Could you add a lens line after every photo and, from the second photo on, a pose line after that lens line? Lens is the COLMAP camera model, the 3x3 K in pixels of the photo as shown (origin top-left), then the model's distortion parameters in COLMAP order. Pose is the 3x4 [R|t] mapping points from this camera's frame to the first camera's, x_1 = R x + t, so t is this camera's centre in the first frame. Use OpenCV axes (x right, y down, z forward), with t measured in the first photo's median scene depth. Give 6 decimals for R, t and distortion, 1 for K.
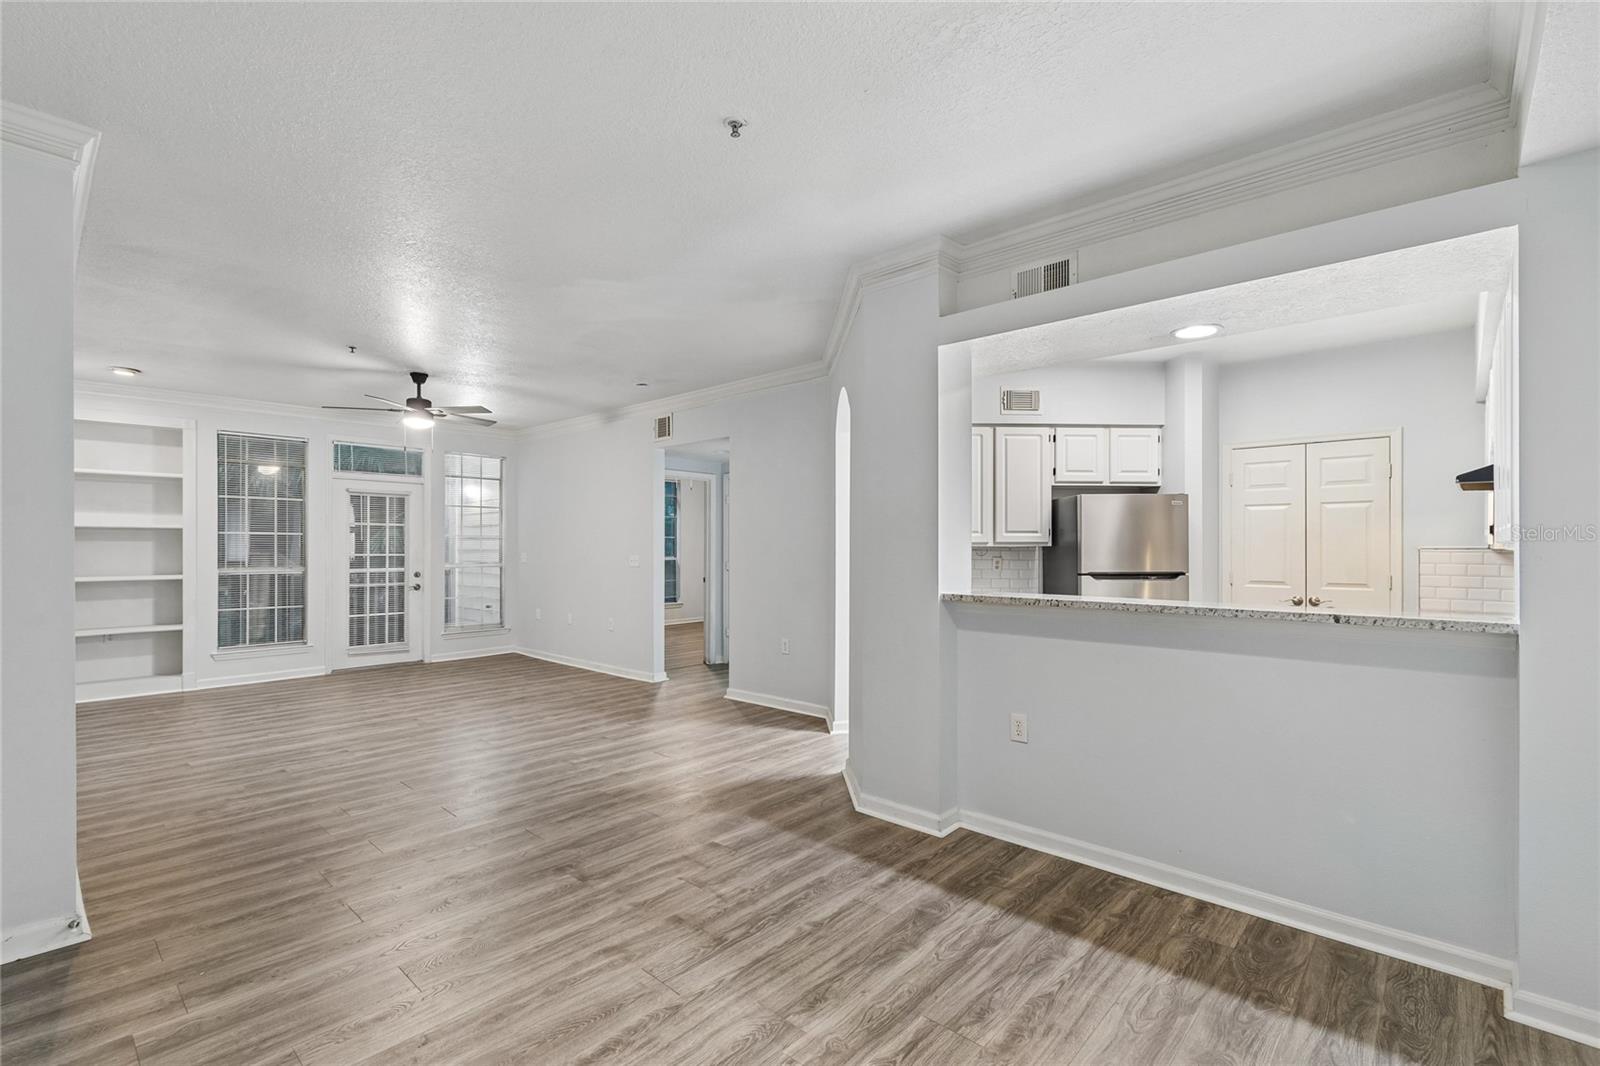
lens RADIAL K [[709.4, 0, 796.4], [0, 709.4, 543.1], [0, 0, 1]] dist [0.004947, -0.000577]
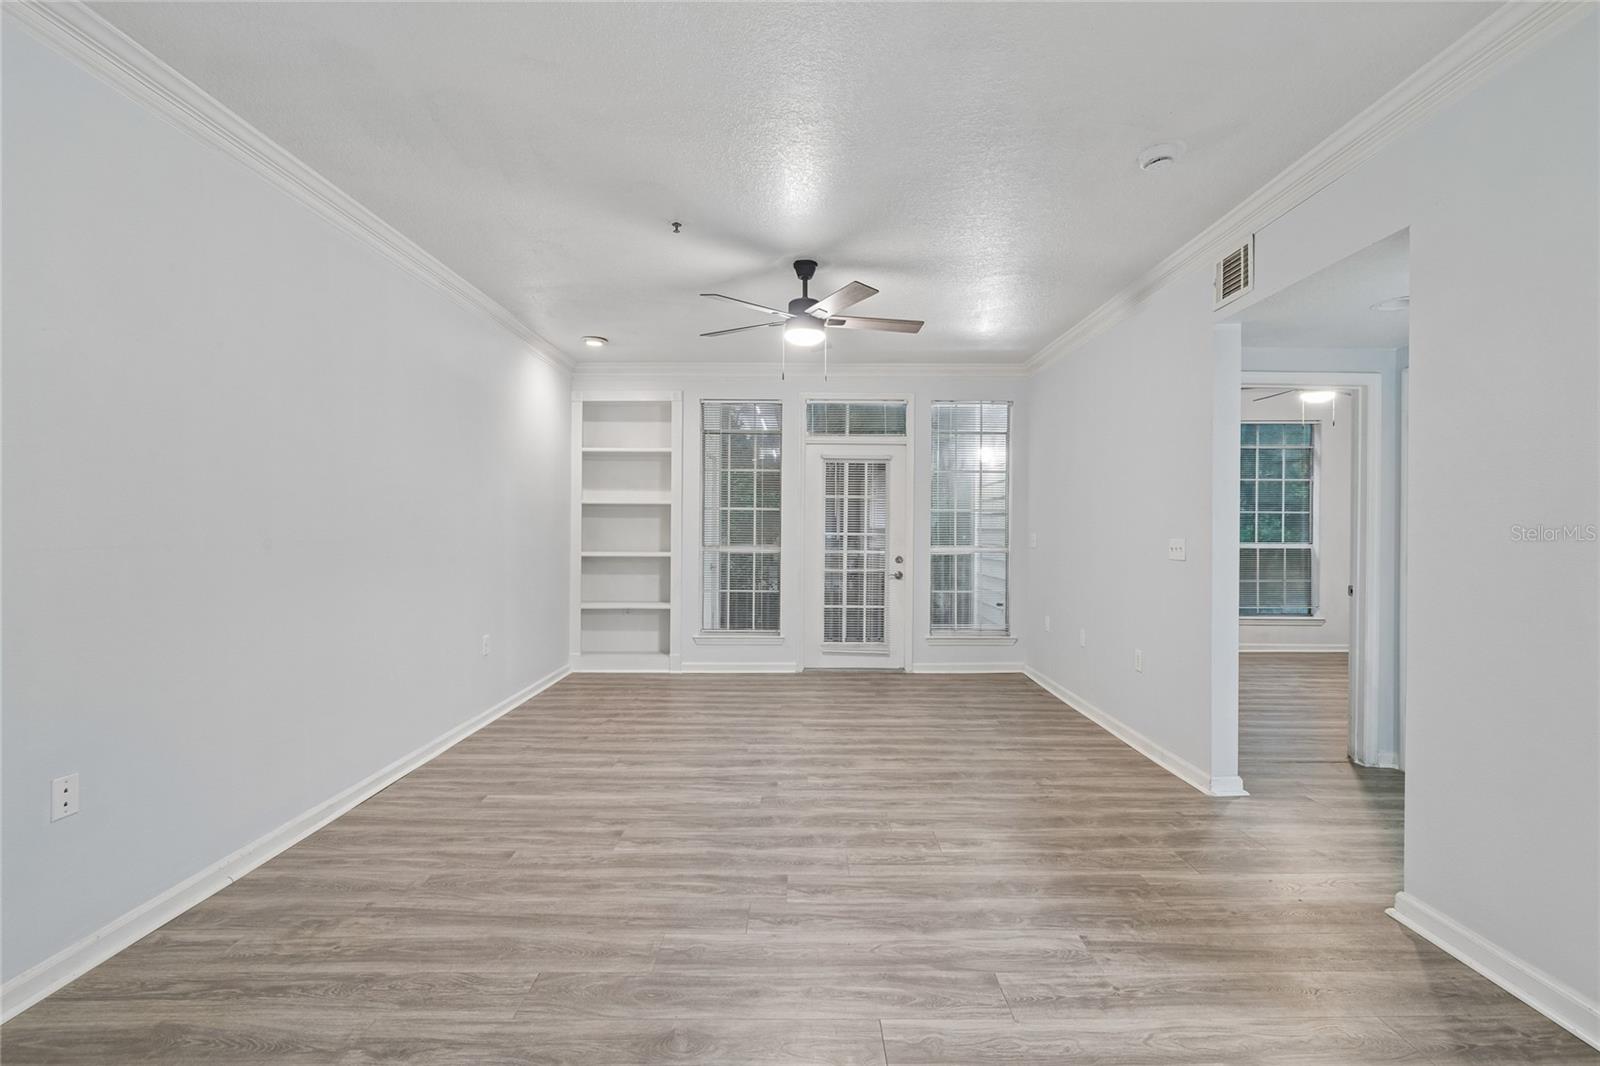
lens RADIAL K [[709.4, 0, 805.9], [0, 709.4, 529.0], [0, 0, 1]] dist [0.004947, -0.000577]
pose [[0.683929, 0.003217, -0.729542, -0.039554], [-0.001234, 0.999994, 0.003253, 0.011251], [0.729548, -0.001324, 0.683929, 0.548607]]
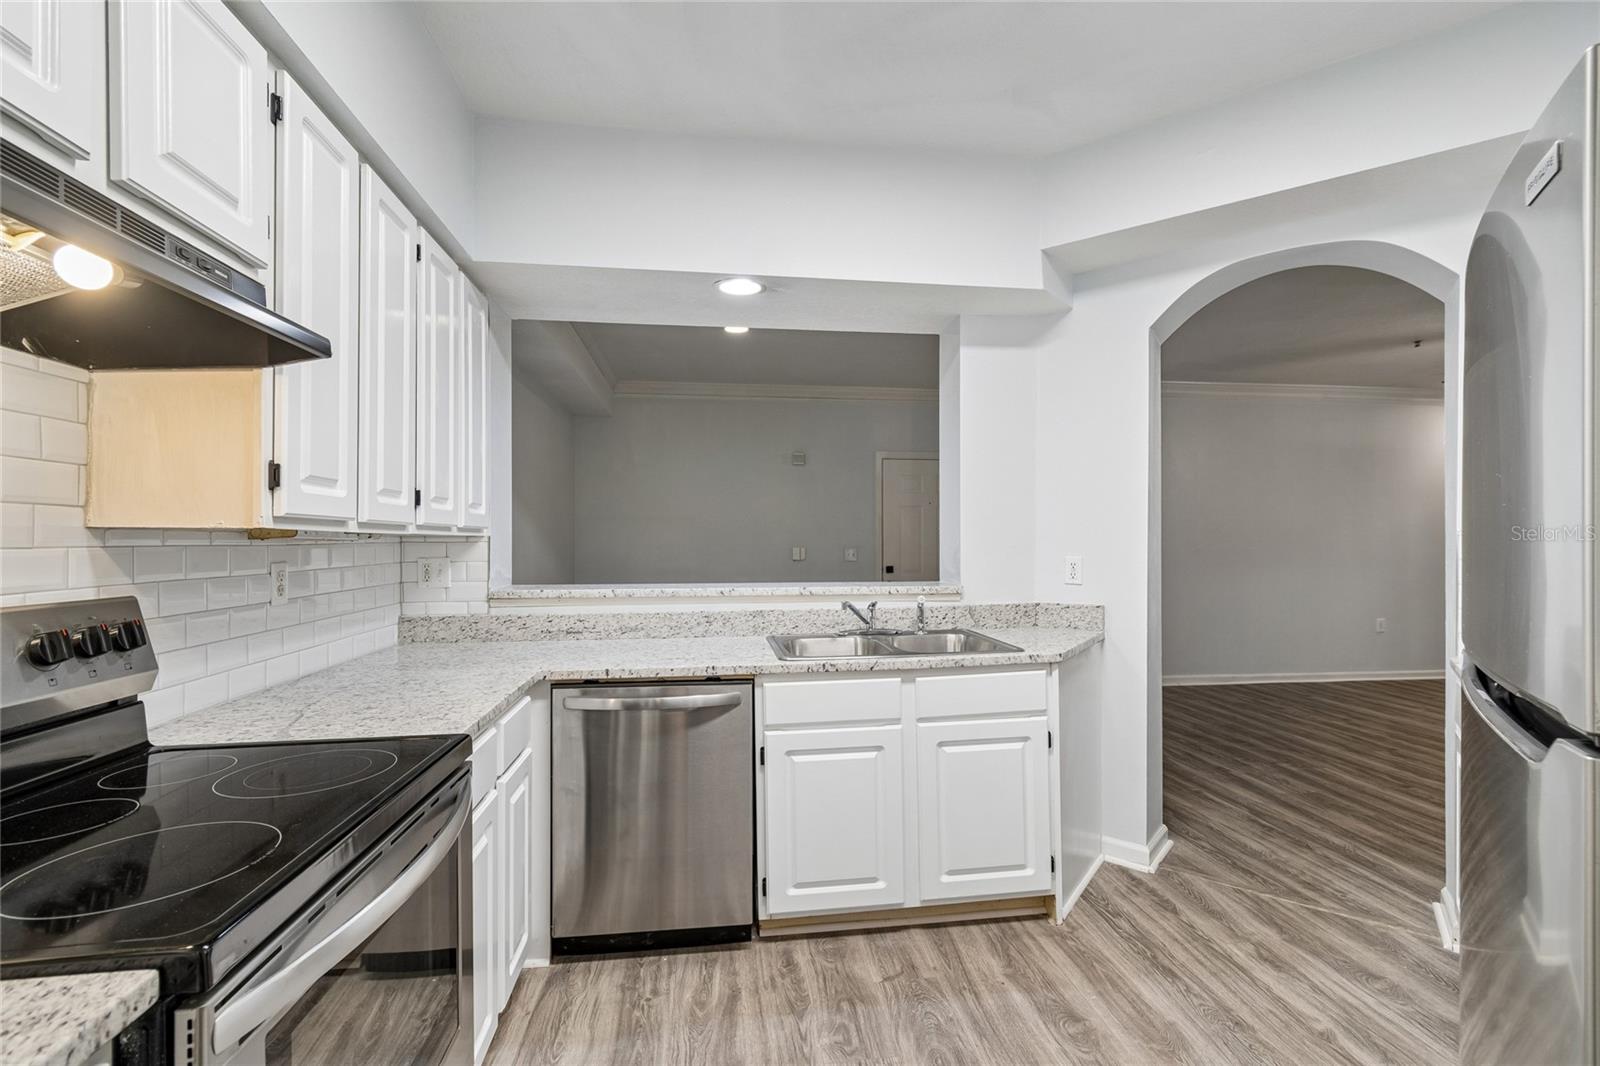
lens RADIAL K [[709.4, 0, 803.2], [0, 709.4, 538.5], [0, 0, 1]] dist [0.004947, -0.000577]
pose [[-0.637880, -0.005389, -0.770117, 0.554732], [0.003051, 0.999950, -0.009524, 0.010064], [0.770130, -0.008425, -0.637831, 0.752794]]
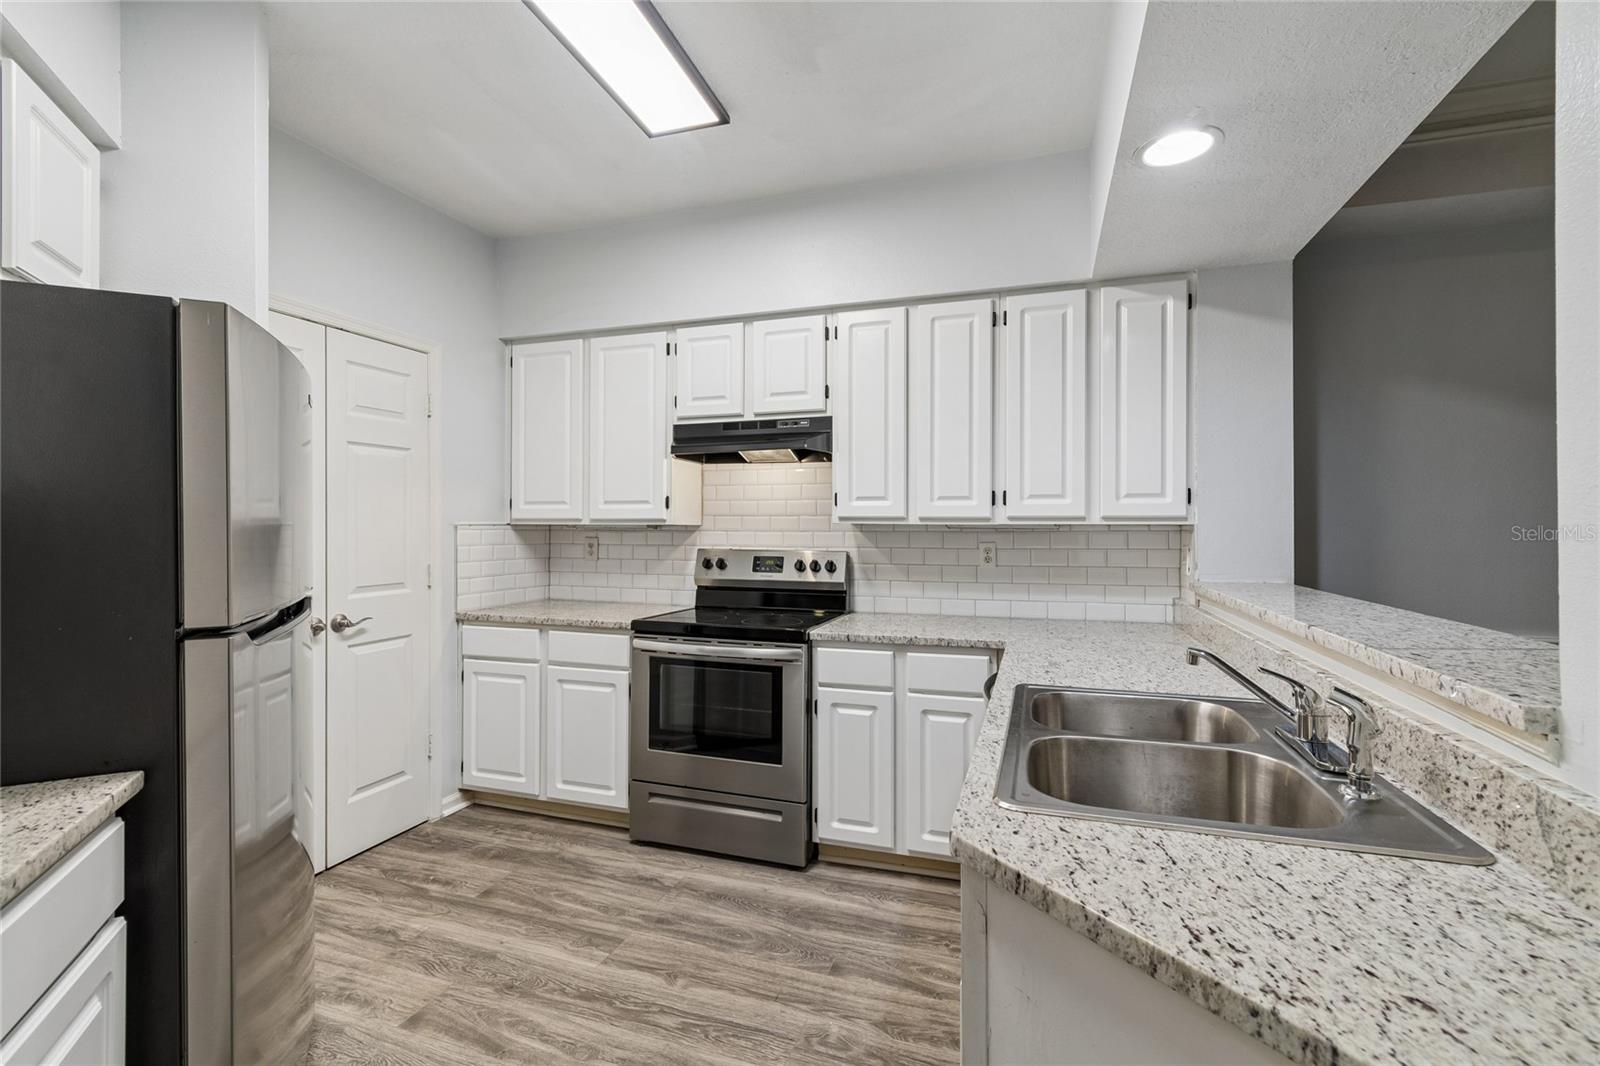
lens RADIAL K [[709.4, 0, 802.1], [0, 709.4, 523.1], [0, 0, 1]] dist [0.004947, -0.000577]
pose [[-0.405924, 0.002399, 0.913904, 0.073945], [-0.006793, 0.999961, -0.005642, 0.007205], [-0.913882, -0.008498, -0.405892, 0.705690]]
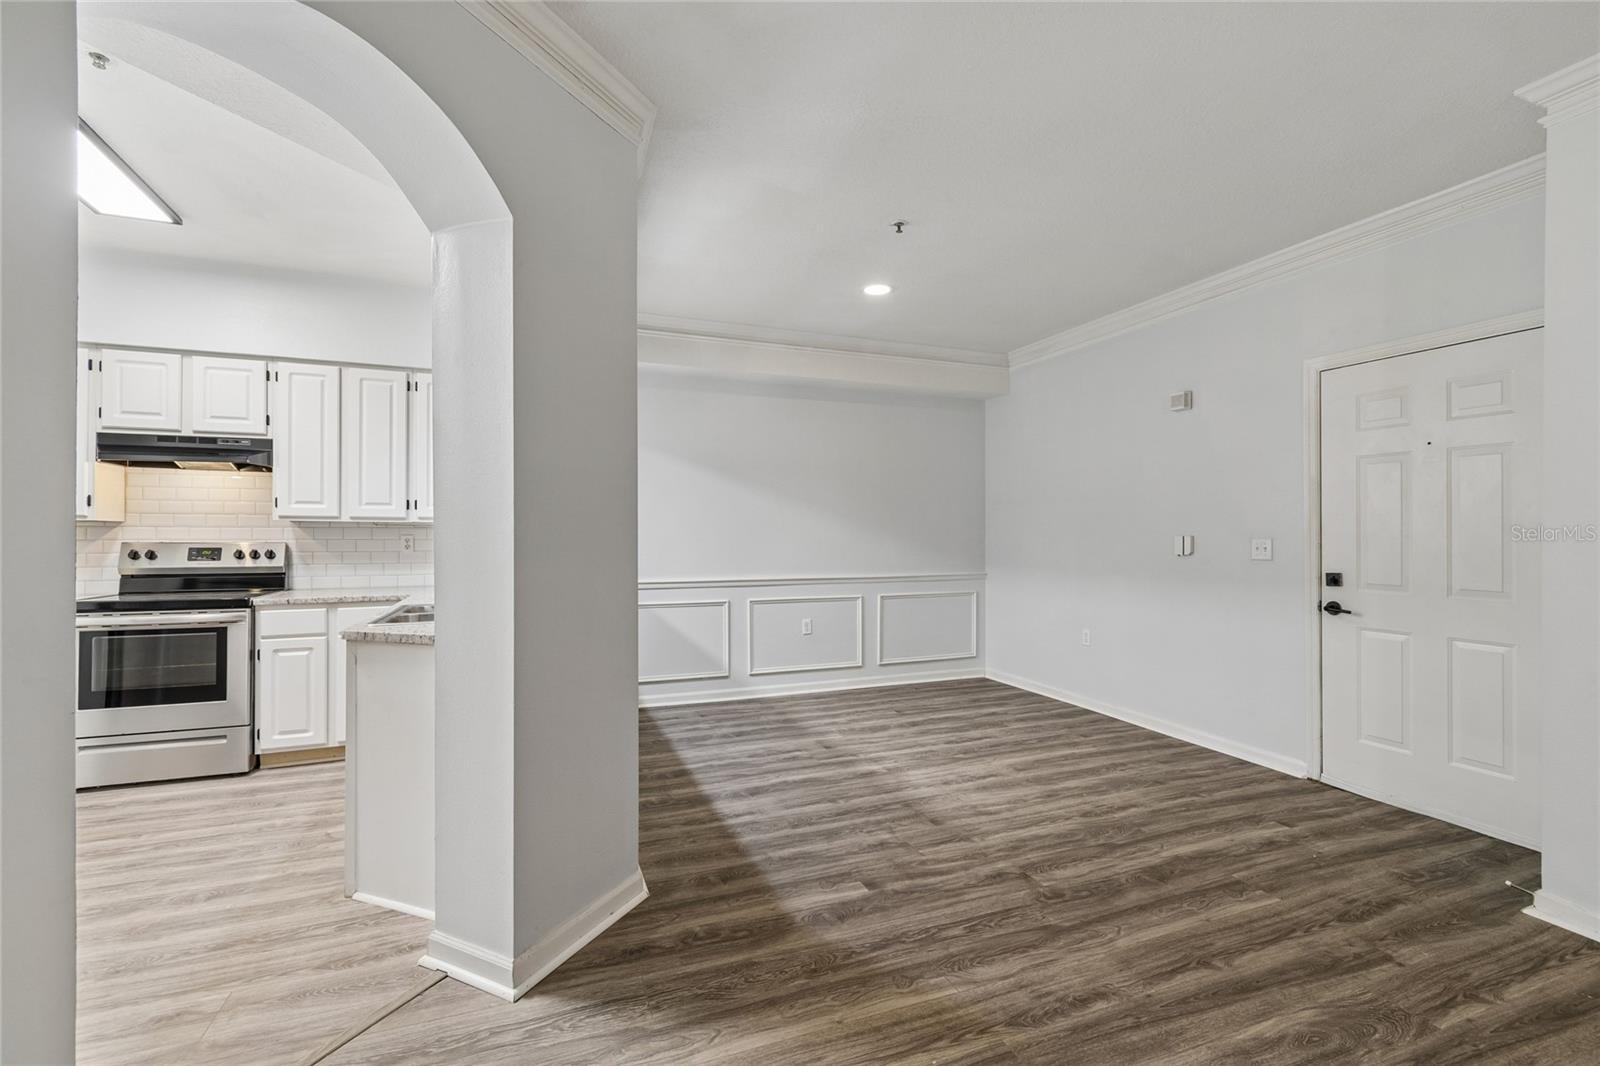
lens RADIAL K [[709.4, 0, 806.0], [0, 709.4, 530.1], [0, 0, 1]] dist [0.004947, -0.000577]
pose [[-0.901313, -0.003043, 0.433158, -0.192597], [-0.006287, 0.999962, -0.006059, 0.013762], [-0.433123, -0.008184, -0.901297, 0.854245]]
